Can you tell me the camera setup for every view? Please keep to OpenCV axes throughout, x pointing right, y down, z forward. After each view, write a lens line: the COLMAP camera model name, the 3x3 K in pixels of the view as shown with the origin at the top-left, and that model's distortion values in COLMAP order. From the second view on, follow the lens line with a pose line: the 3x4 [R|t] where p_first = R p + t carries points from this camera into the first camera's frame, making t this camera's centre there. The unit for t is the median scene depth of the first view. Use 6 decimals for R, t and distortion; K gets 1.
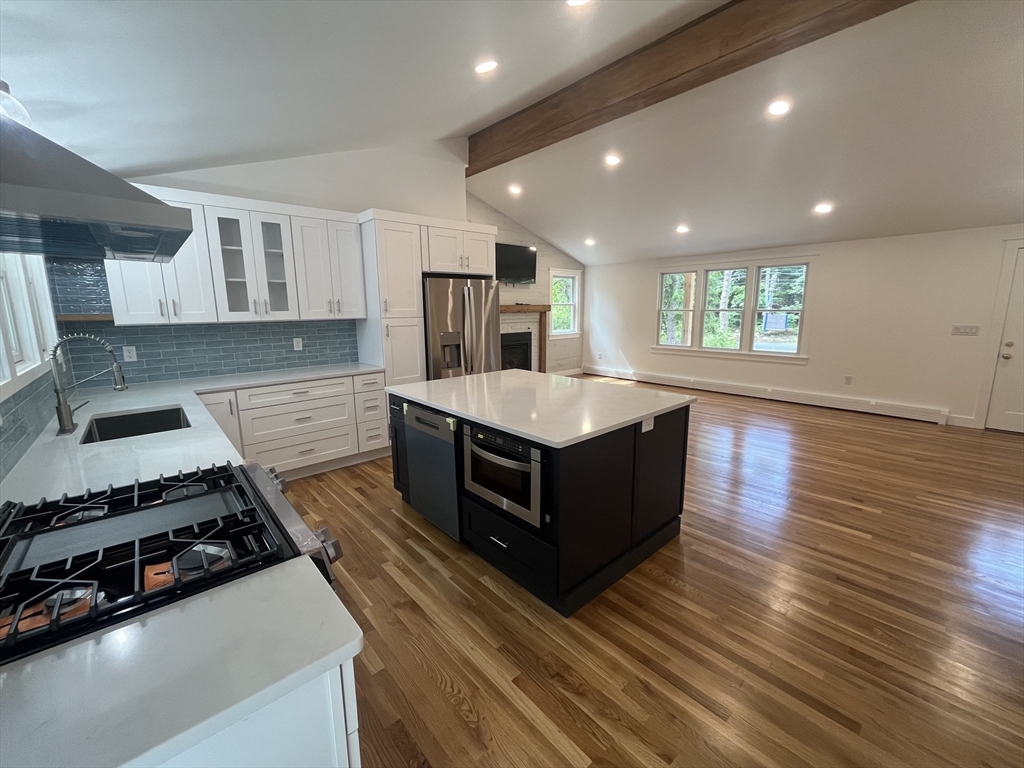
lens RADIAL K [[416.5, 0, 510.6], [0, 416.5, 382.7], [0, 0, 1]] dist [-0.010216, -0.000081]
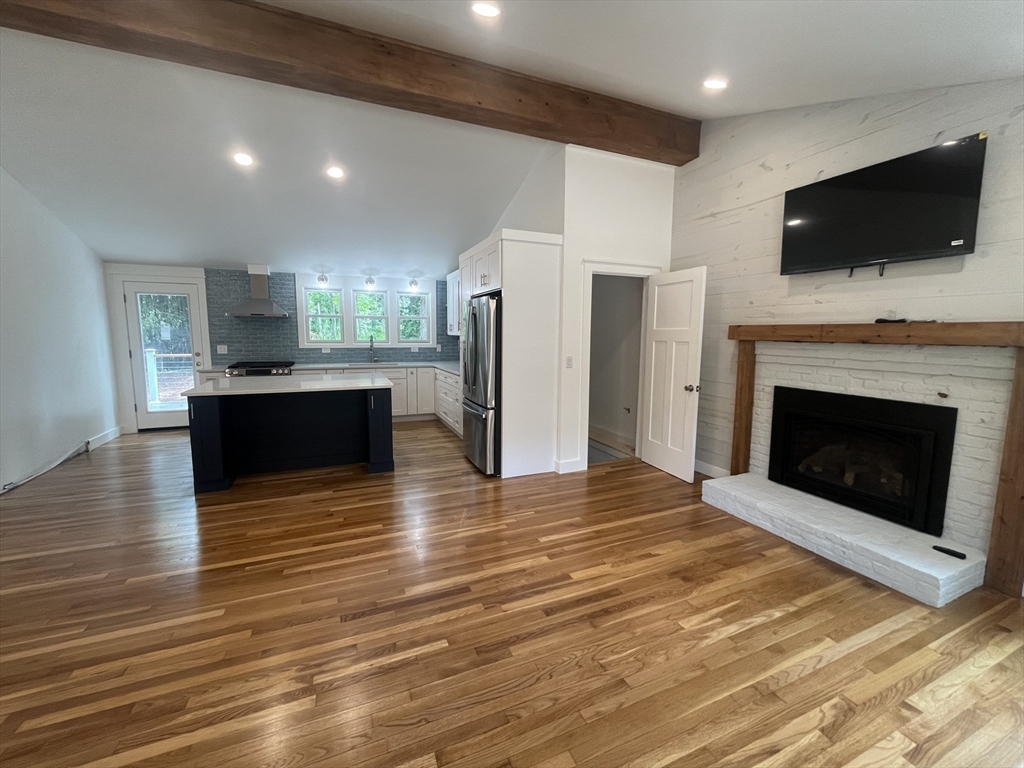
lens RADIAL K [[416.5, 0, 513.2], [0, 416.5, 381.4], [0, 0, 1]] dist [-0.010216, -0.000081]
pose [[-0.316875, 0.116368, -0.941302, 0.995893], [-0.174366, 0.968383, 0.178413, -0.313253], [0.932302, 0.220666, -0.286566, 1.748227]]
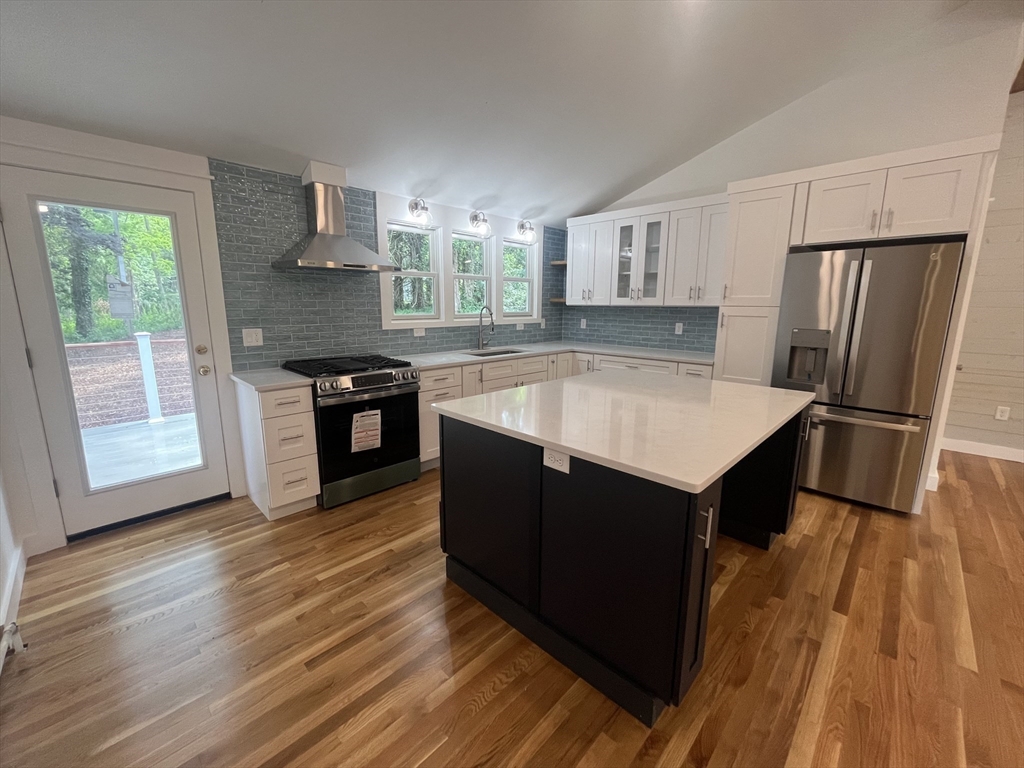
lens RADIAL K [[416.5, 0, 513.7], [0, 416.5, 381.3], [0, 0, 1]] dist [-0.010216, -0.000081]
pose [[0.070751, 0.193429, -0.978560, 0.613230], [-0.182963, 0.966891, 0.177894, -0.081981], [0.980571, 0.166454, 0.103799, 0.538443]]
